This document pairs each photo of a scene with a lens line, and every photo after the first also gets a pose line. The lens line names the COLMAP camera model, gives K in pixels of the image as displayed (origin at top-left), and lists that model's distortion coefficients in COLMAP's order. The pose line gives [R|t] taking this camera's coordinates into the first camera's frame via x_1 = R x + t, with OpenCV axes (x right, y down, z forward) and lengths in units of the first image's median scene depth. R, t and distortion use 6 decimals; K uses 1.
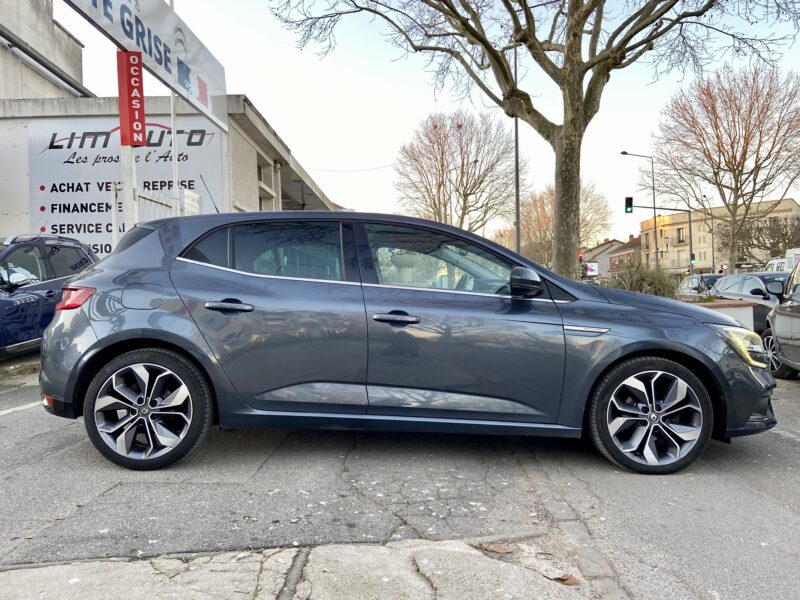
lens RADIAL K [[590.4, 0, 400.1], [0, 590.4, 286.2], [0, 0, 1]] dist [0.110121, -0.135175]
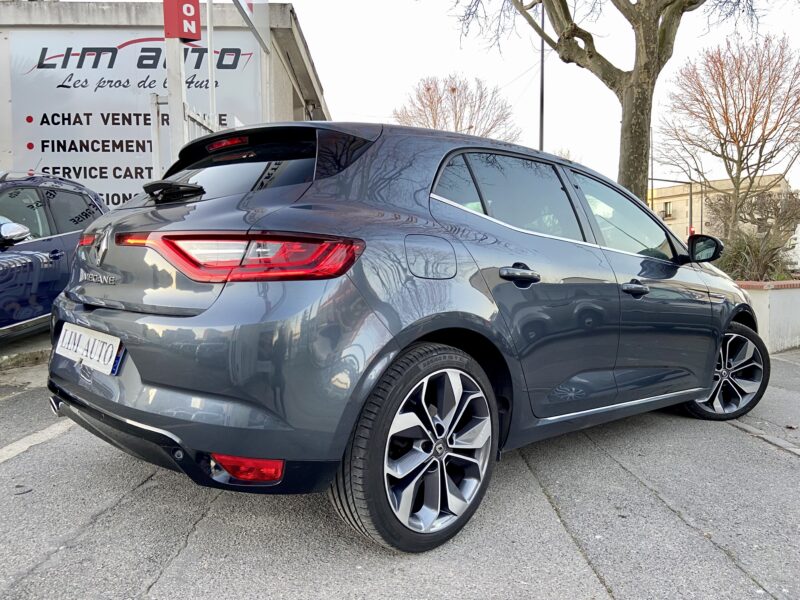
lens RADIAL K [[590.4, 0, 400.1], [0, 590.4, 286.2], [0, 0, 1]] dist [0.110121, -0.135175]
pose [[0.998848, 0.012630, 0.046296, -0.103349], [-0.014852, 0.998739, 0.047965, 0.005227], [-0.045631, -0.048597, 0.997776, 0.133489]]
